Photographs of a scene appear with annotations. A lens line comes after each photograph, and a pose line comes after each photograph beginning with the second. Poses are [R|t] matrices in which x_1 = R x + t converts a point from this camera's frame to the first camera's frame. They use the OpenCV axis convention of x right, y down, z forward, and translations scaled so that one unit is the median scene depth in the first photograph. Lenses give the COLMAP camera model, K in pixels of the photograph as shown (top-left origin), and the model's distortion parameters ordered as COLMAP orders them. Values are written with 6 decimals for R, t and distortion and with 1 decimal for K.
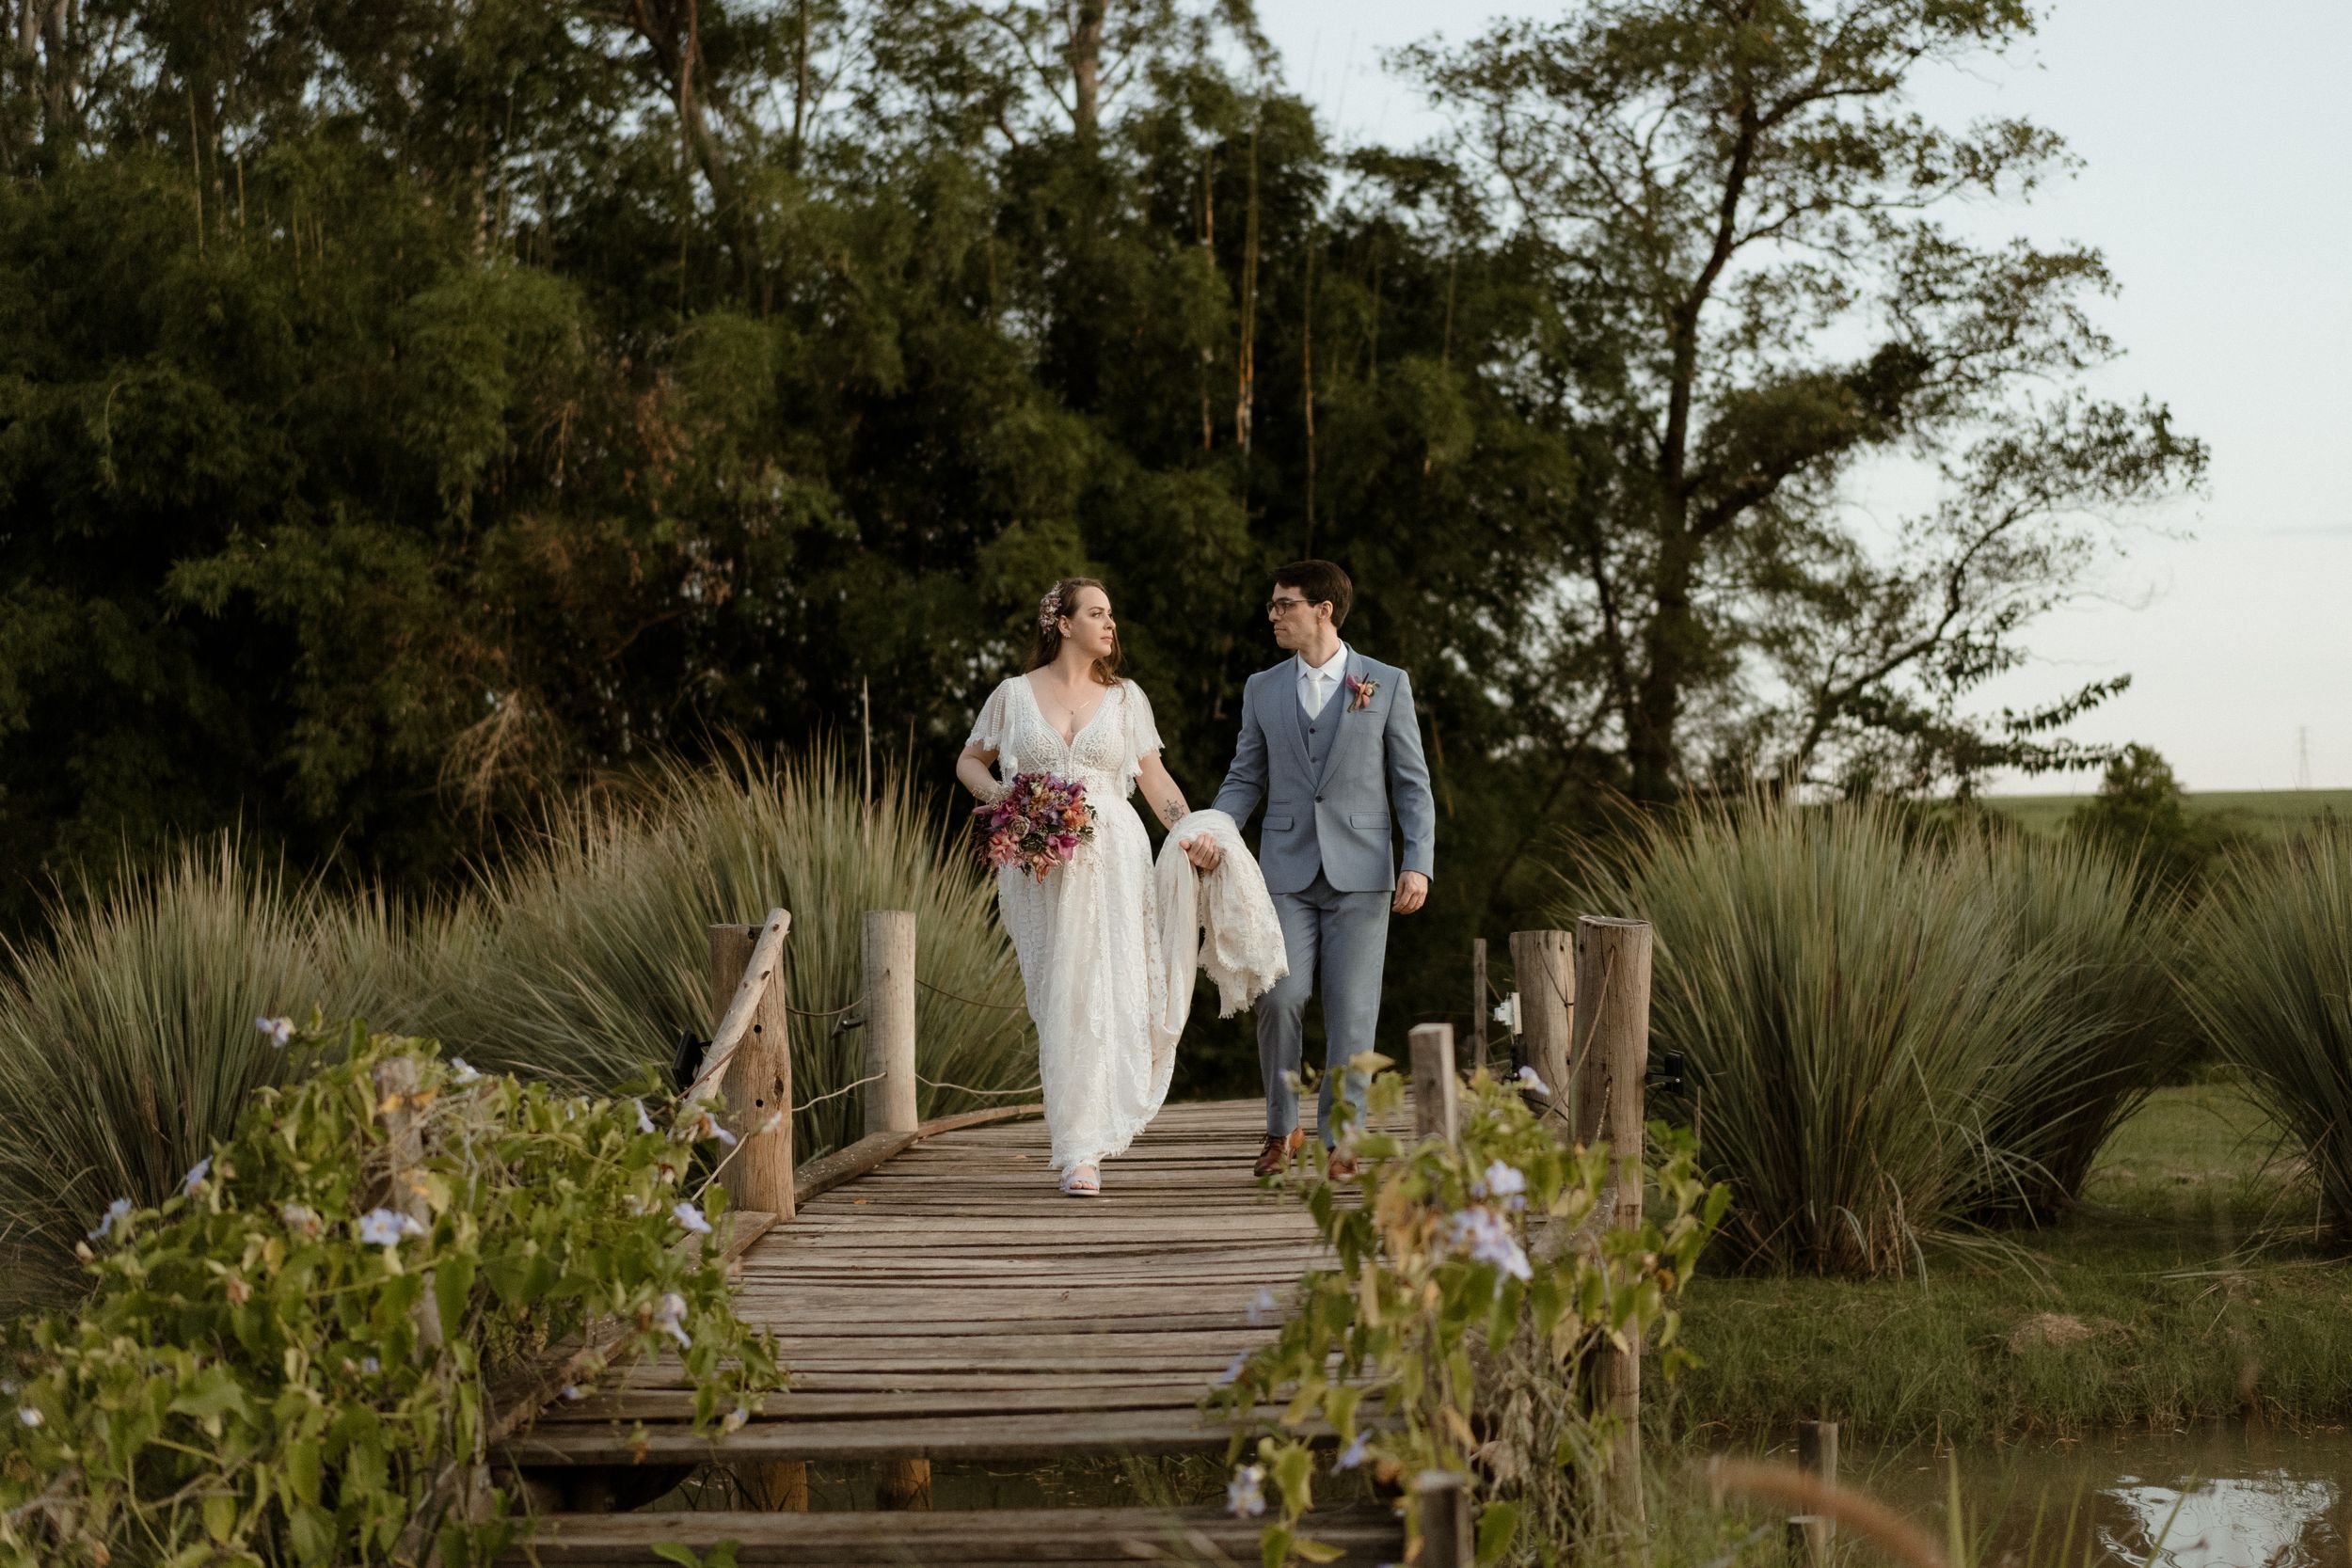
lens RADIAL K [[3679.5, 0, 1180.1], [0, 3679.5, 780.5], [0, 0, 1]] dist [0.001064, 0.000000]
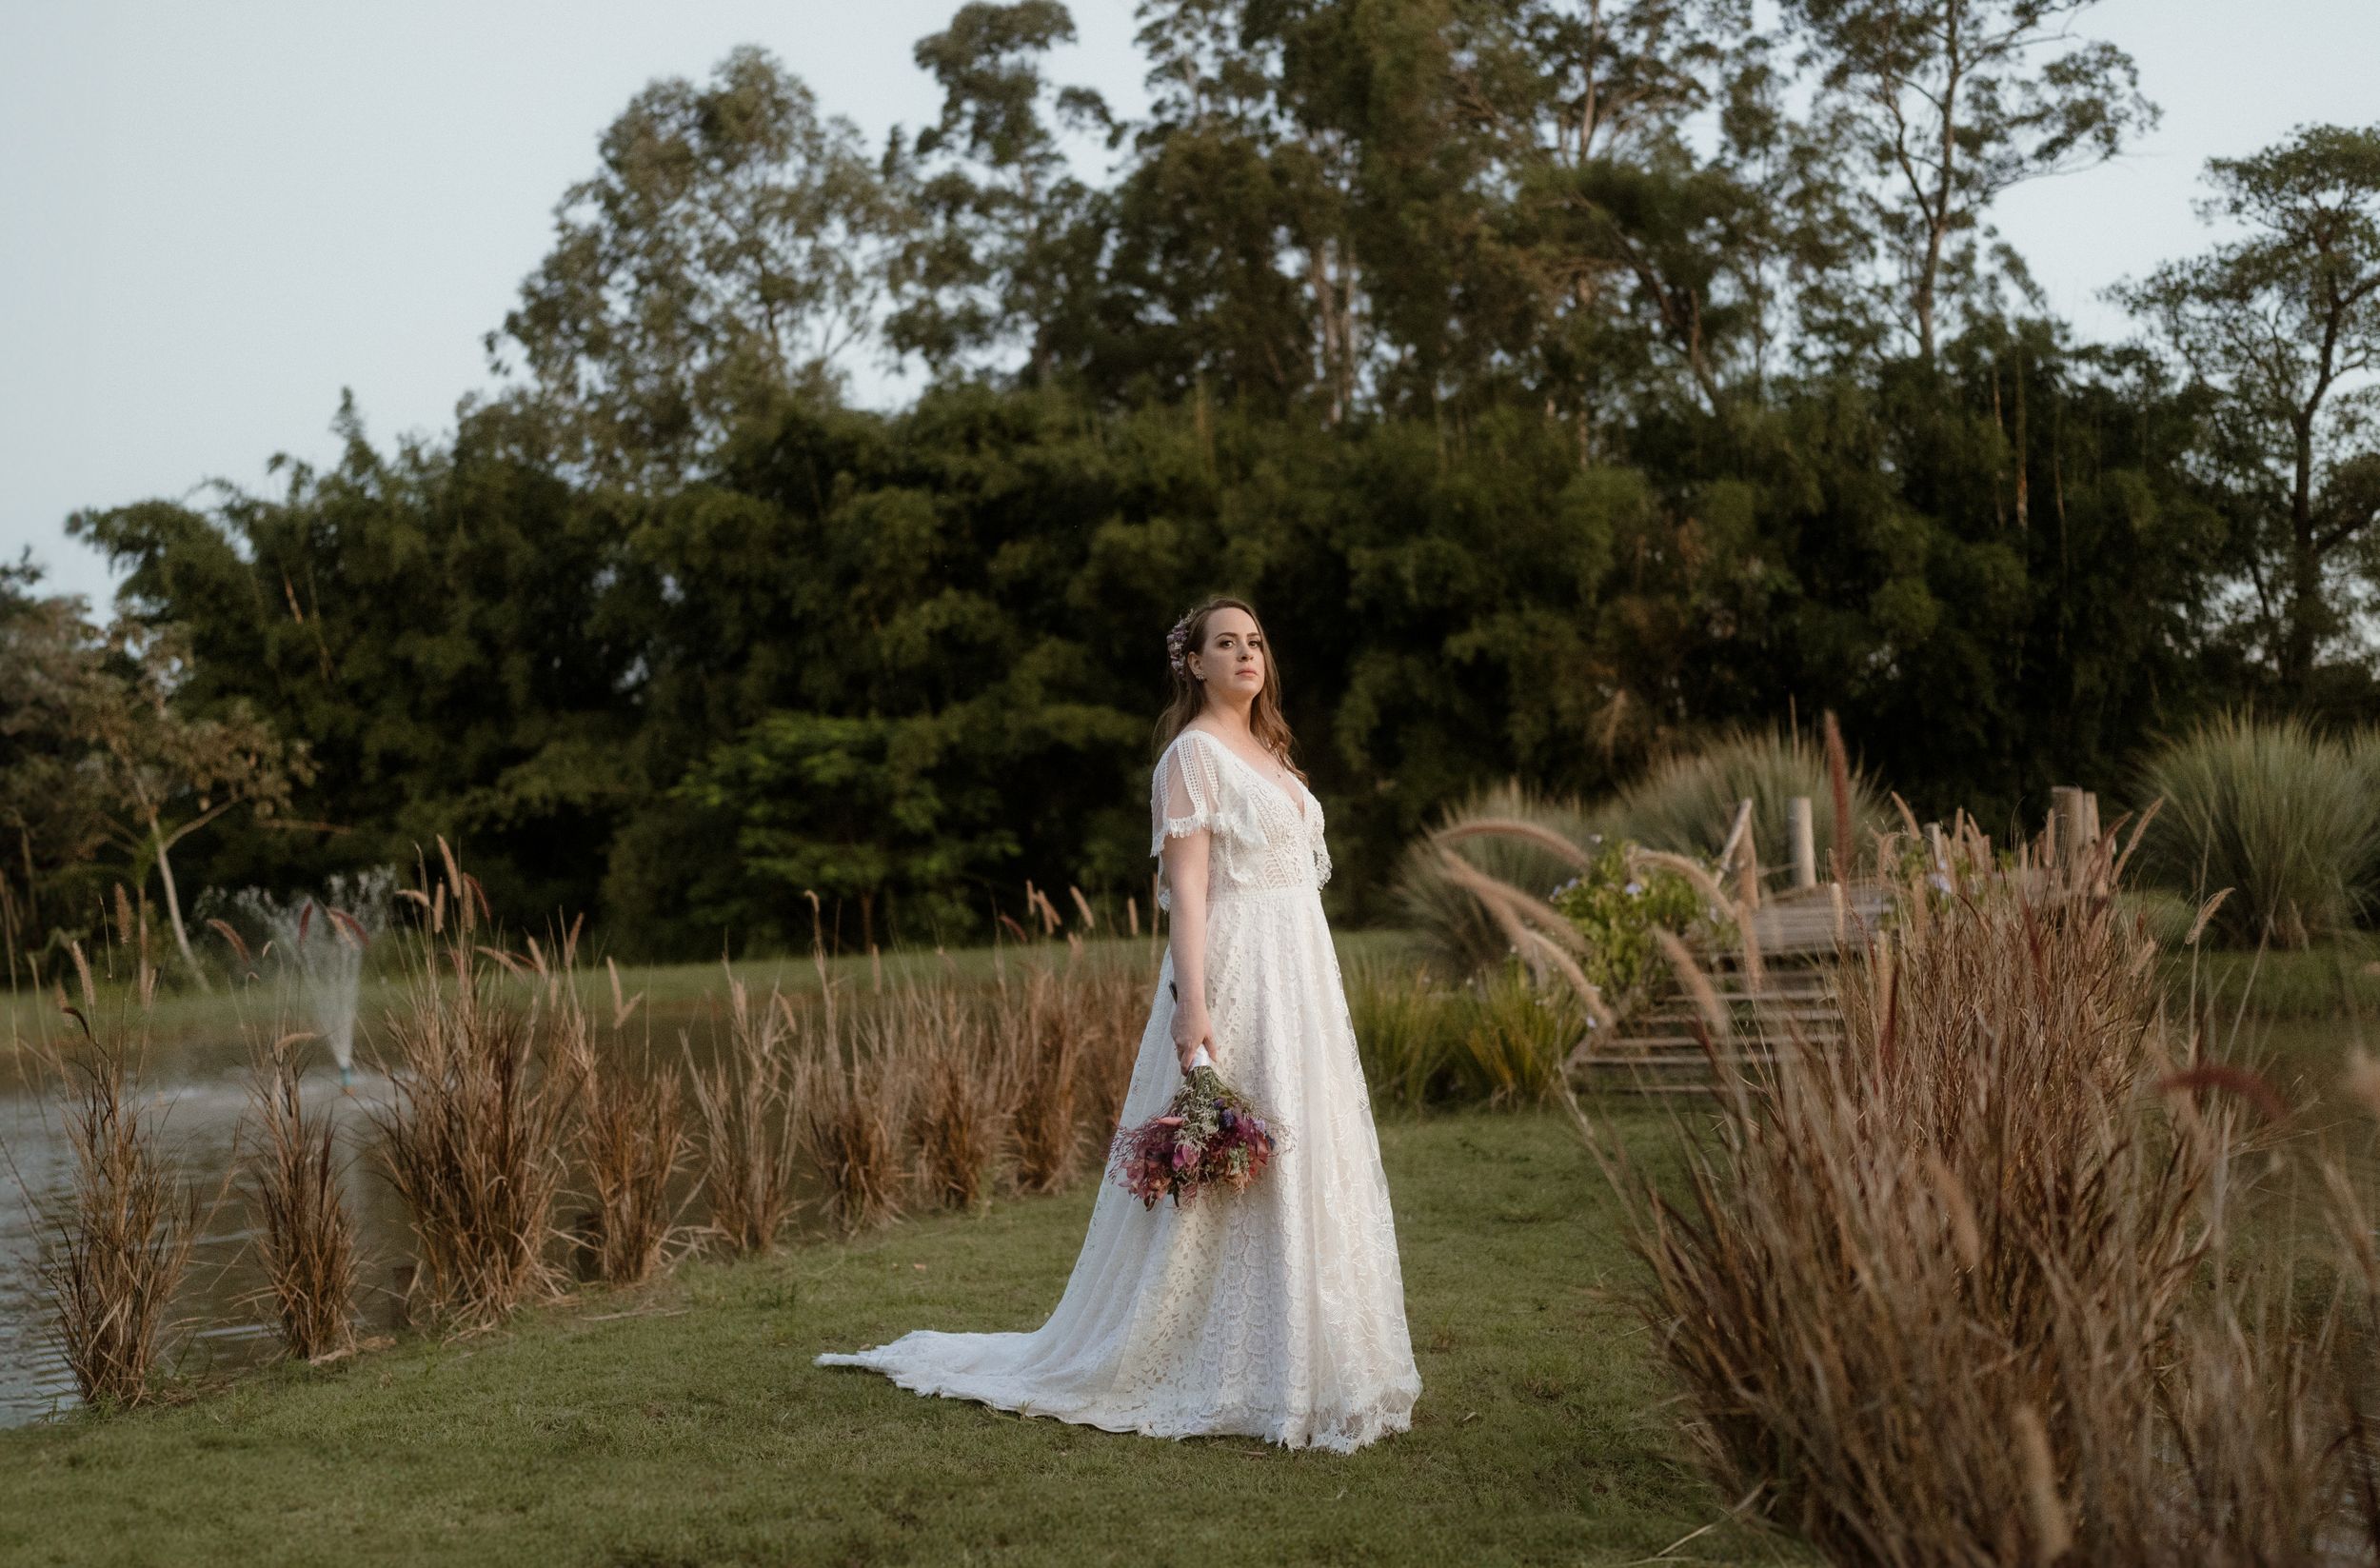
lens RADIAL K [[2458.2, 0, 1193.9], [0, 2458.2, 770.8], [0, 0, 1]] dist [-0.008473, 0.000000]
pose [[0.939698, -0.049662, -0.338380, 0.034999], [0.056673, 0.998334, 0.010864, -0.008257], [0.337277, -0.029386, 0.940947, -0.242727]]
